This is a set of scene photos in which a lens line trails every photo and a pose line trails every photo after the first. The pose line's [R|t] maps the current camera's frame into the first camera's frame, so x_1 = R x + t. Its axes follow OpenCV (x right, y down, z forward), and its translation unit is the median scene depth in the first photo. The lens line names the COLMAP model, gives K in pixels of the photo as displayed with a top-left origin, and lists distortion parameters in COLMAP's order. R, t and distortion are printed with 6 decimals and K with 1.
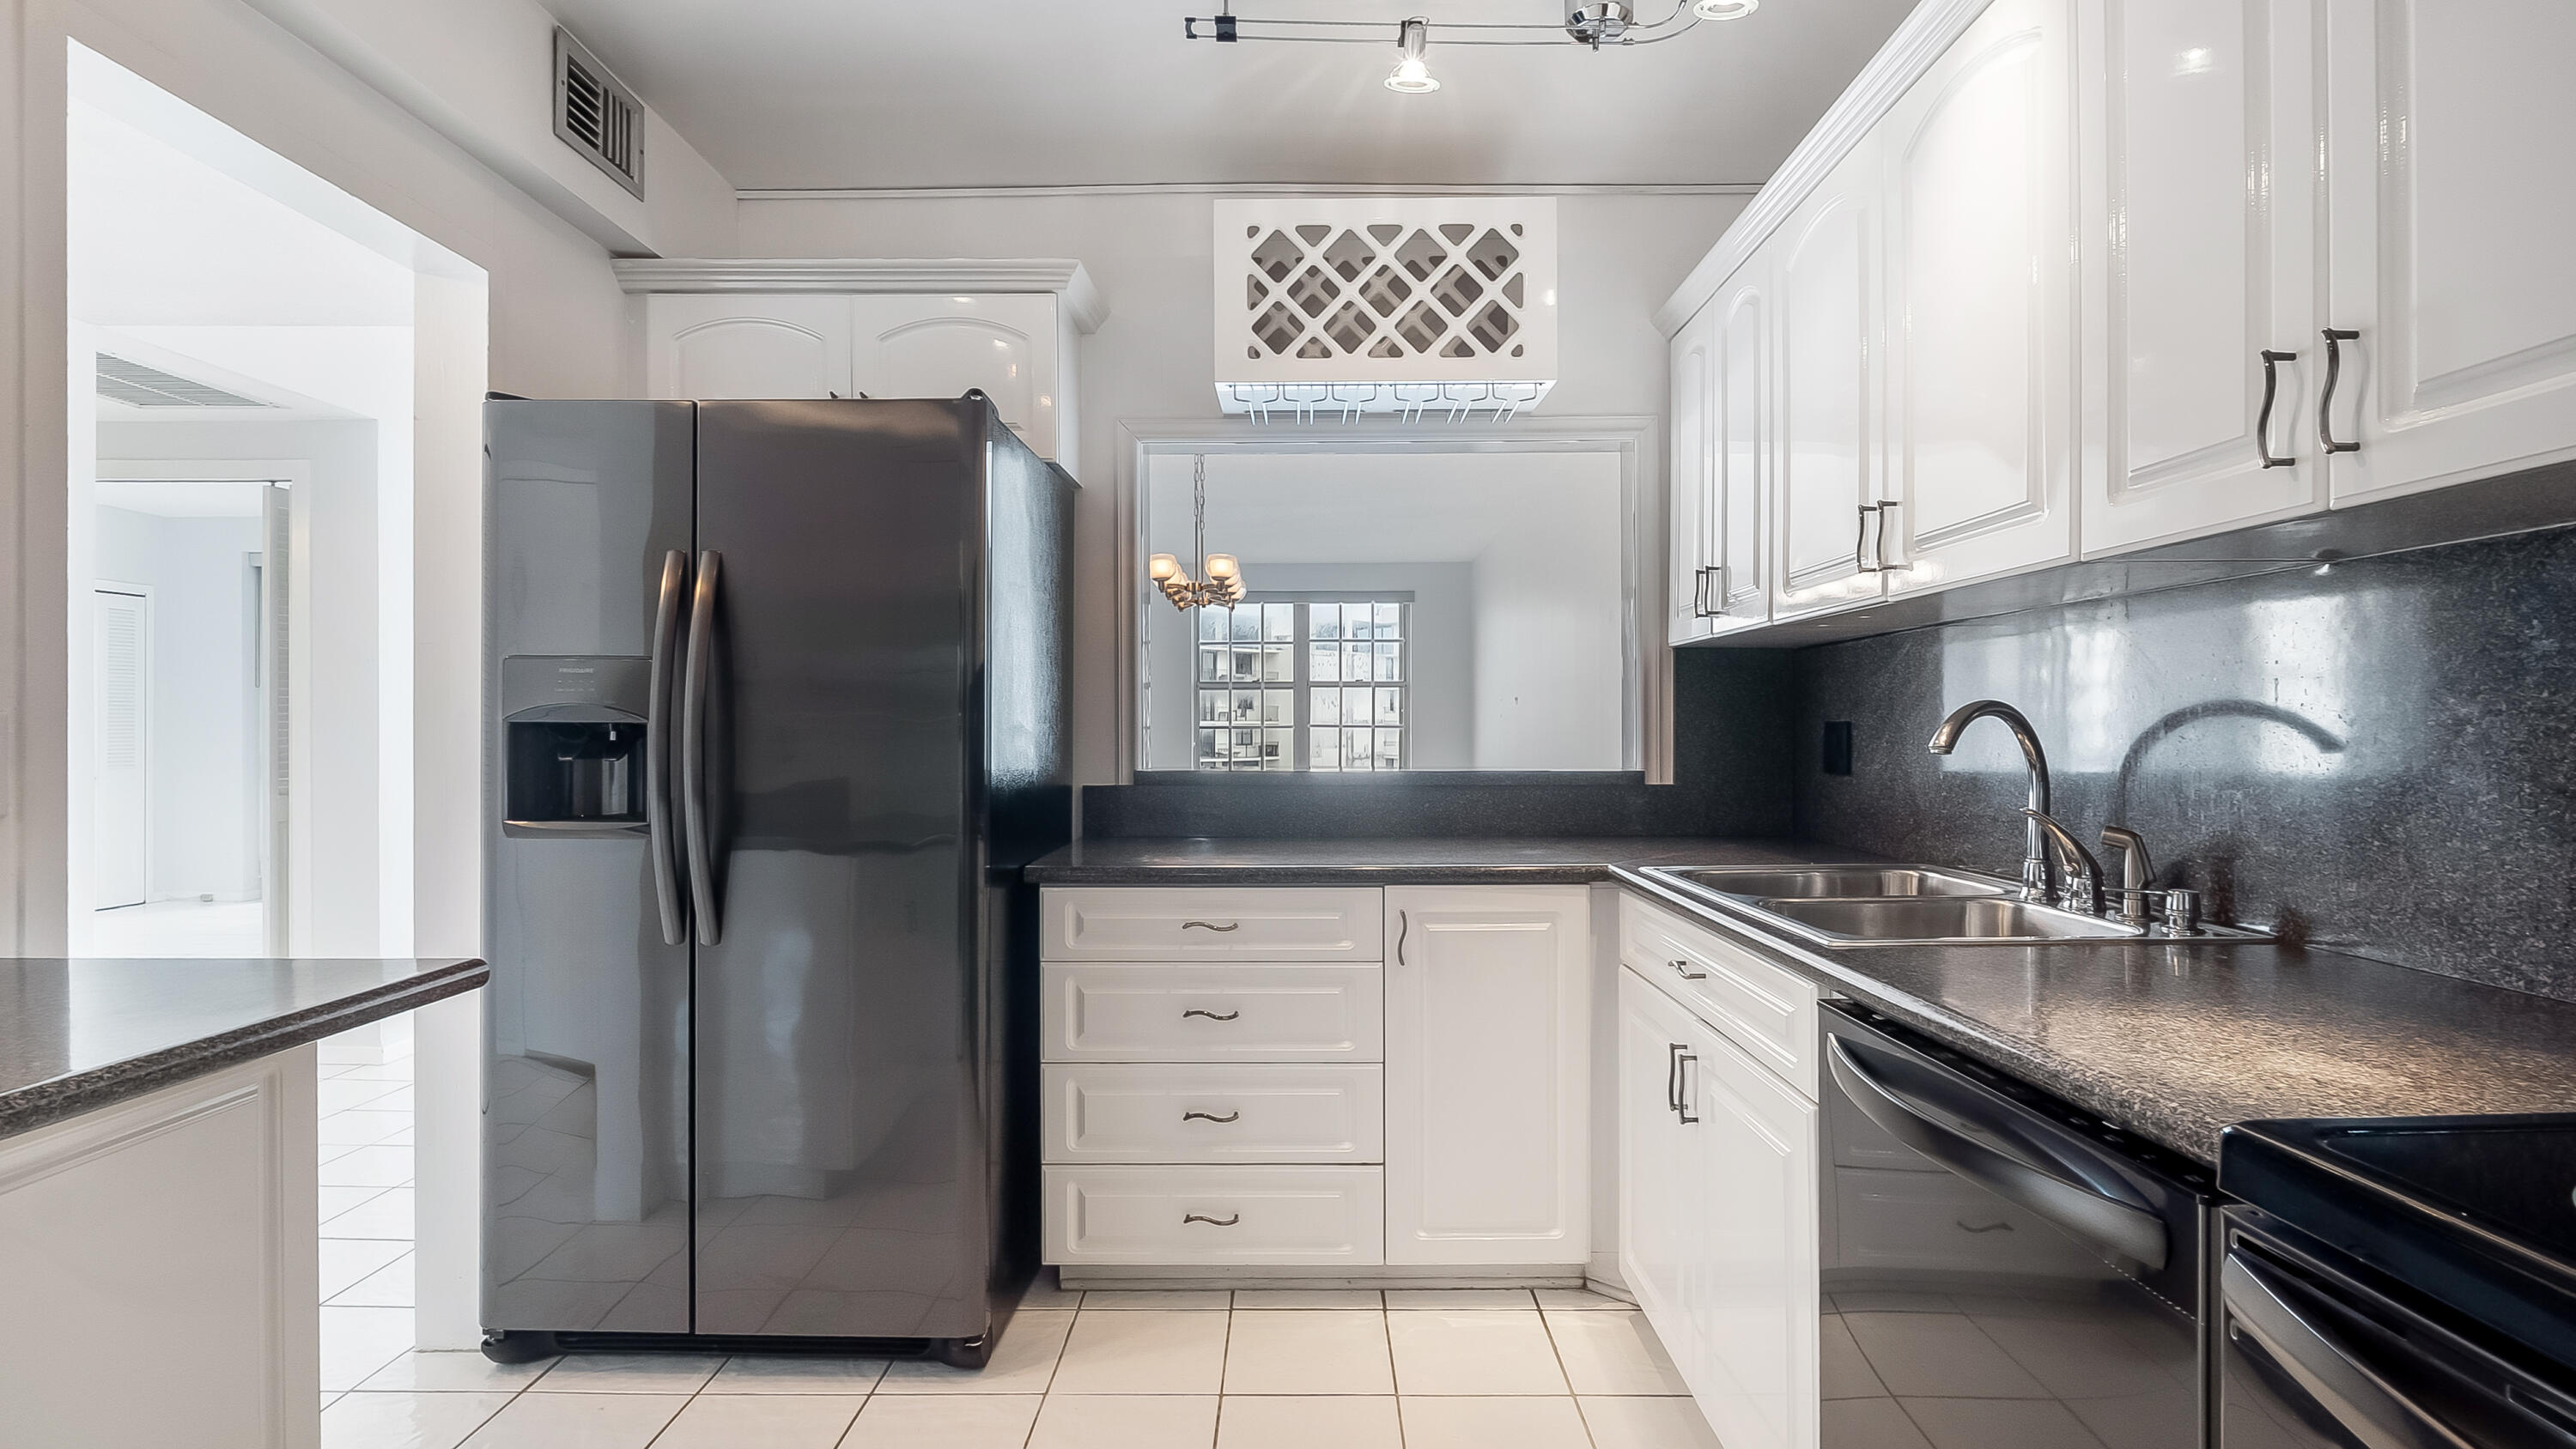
lens RADIAL K [[1232.3, 0, 1288.1], [0, 1232.3, 721.9], [0, 0, 1]] dist [-0.000018, -0.000035]
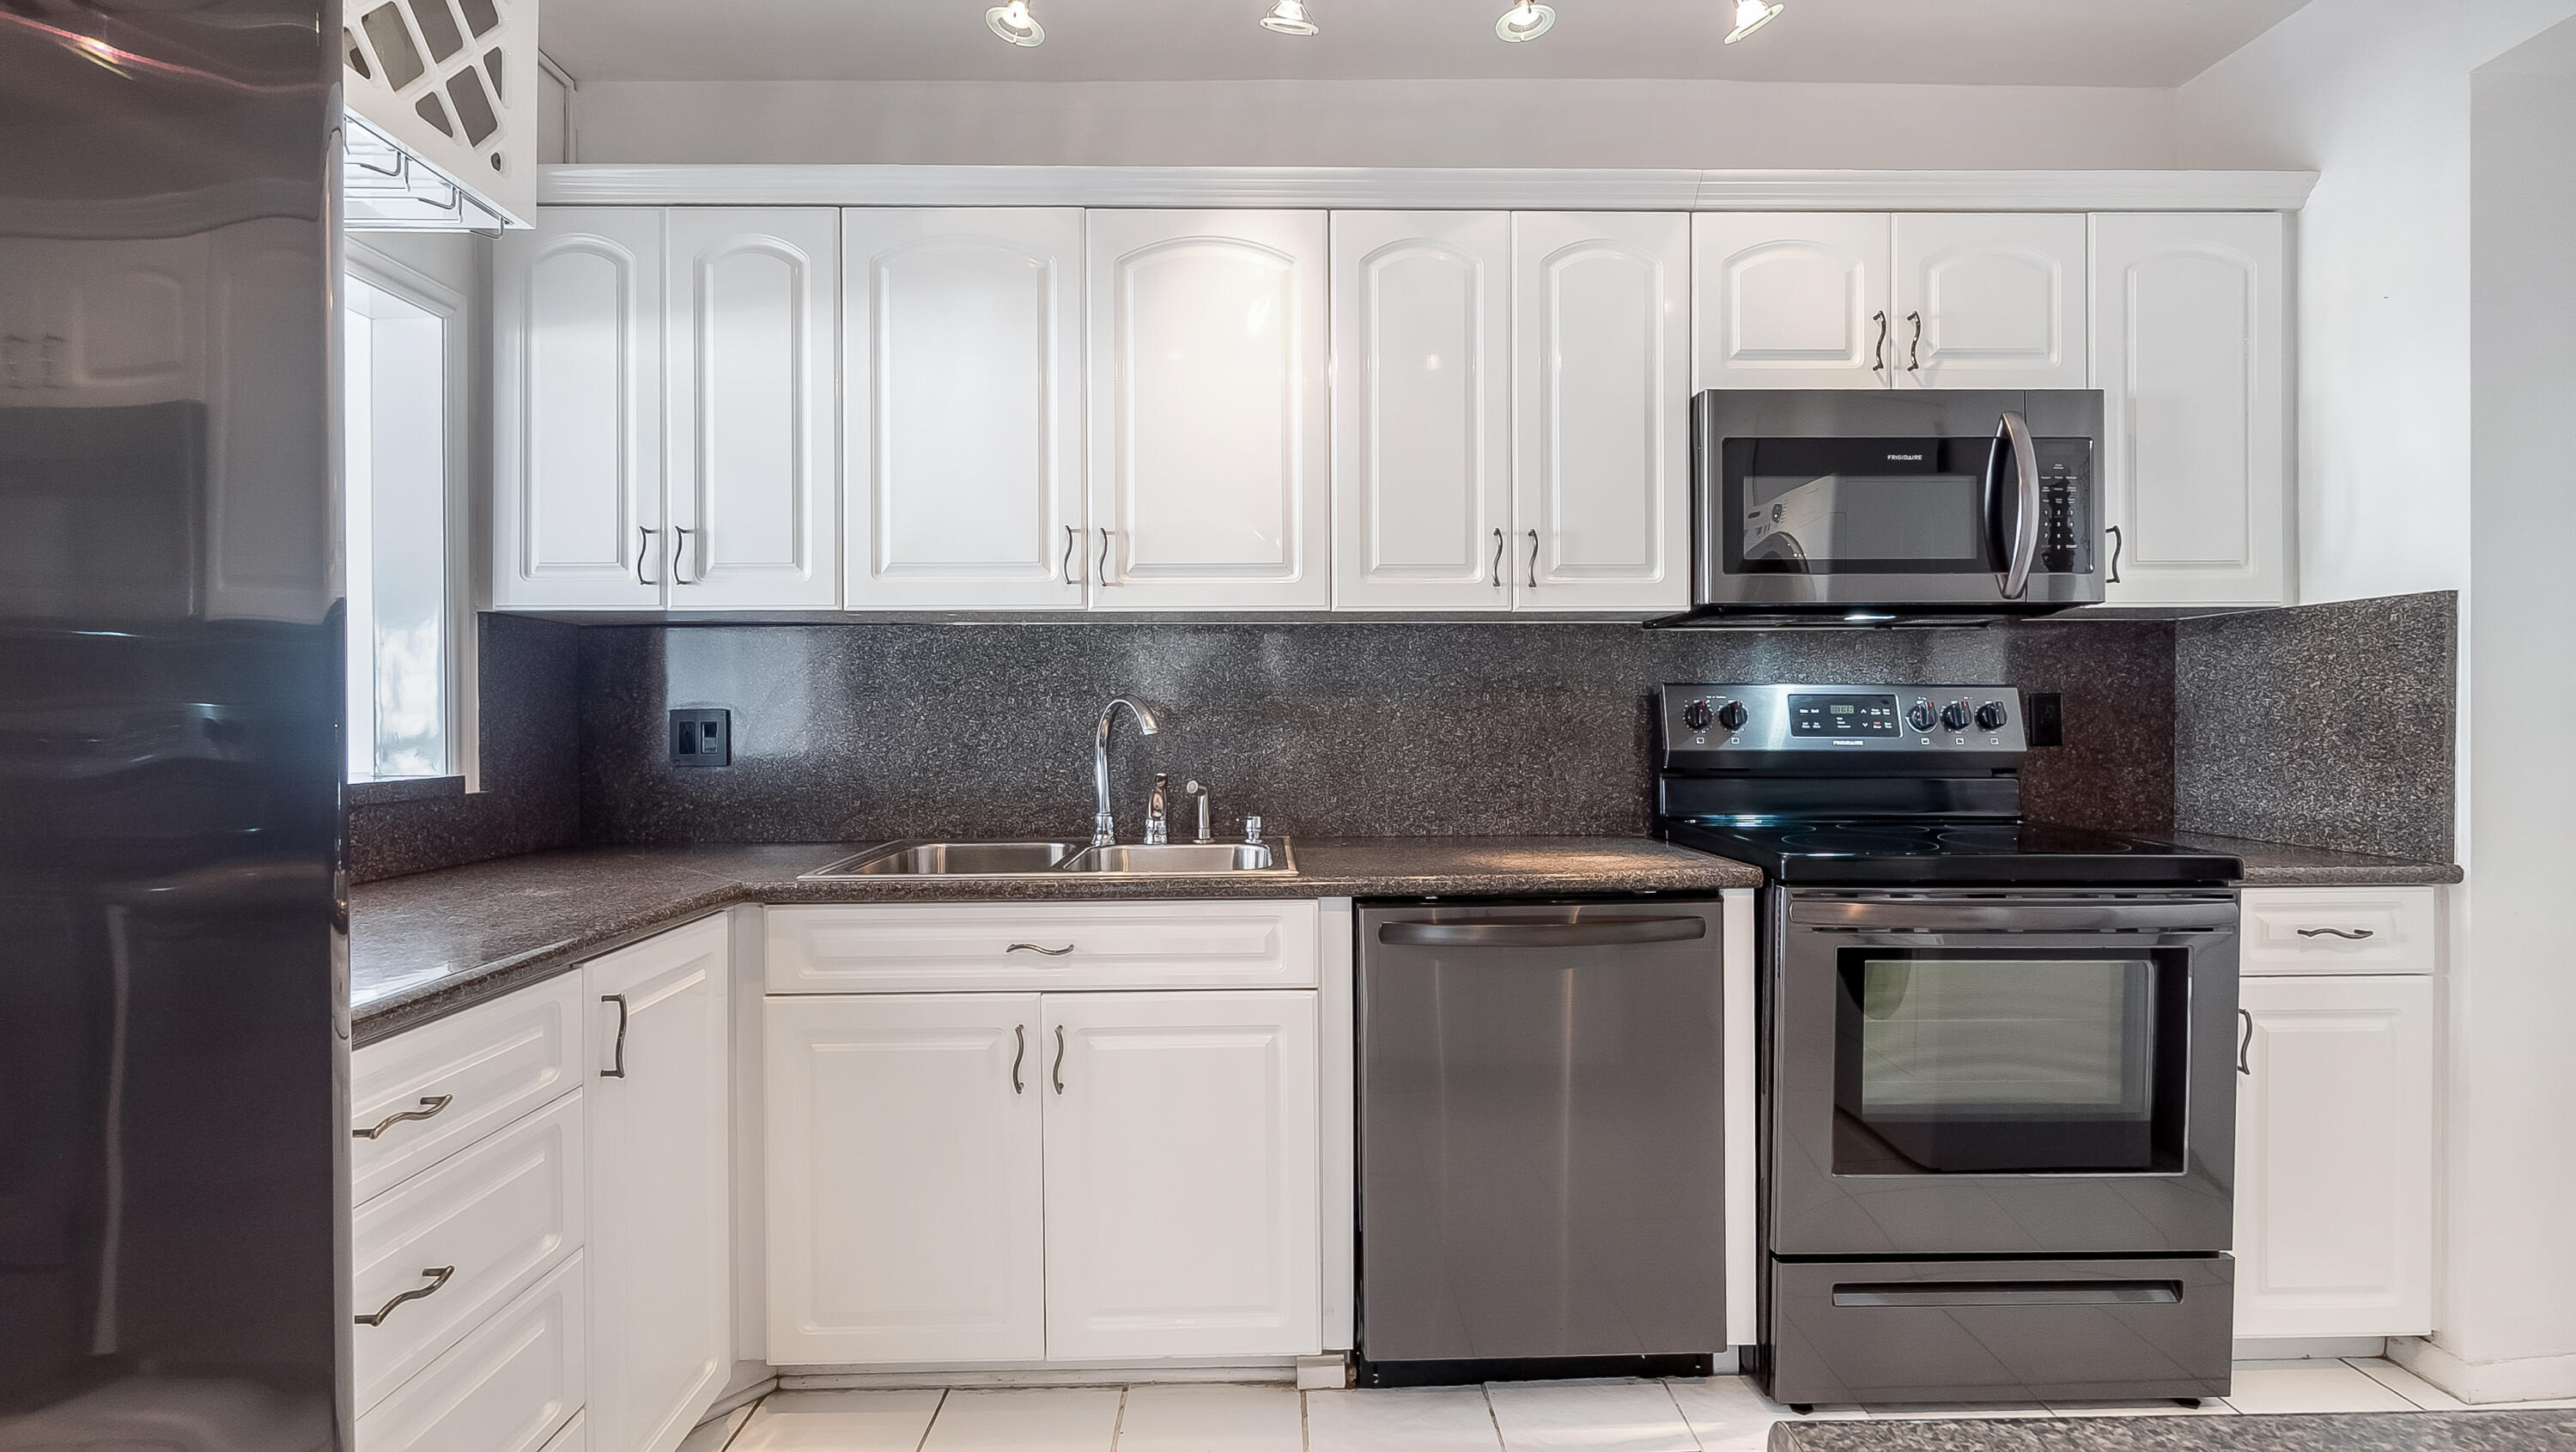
lens RADIAL K [[1188.0, 0, 1285.7], [0, 1188.0, 724.6], [0, 0, 1]] dist [0.000803, 0.000084]
pose [[-0.030254, -0.006479, 0.999521, -0.538776], [-0.000652, 0.999979, 0.006462, 0.005129], [-0.999542, -0.000456, -0.030258, 0.654857]]
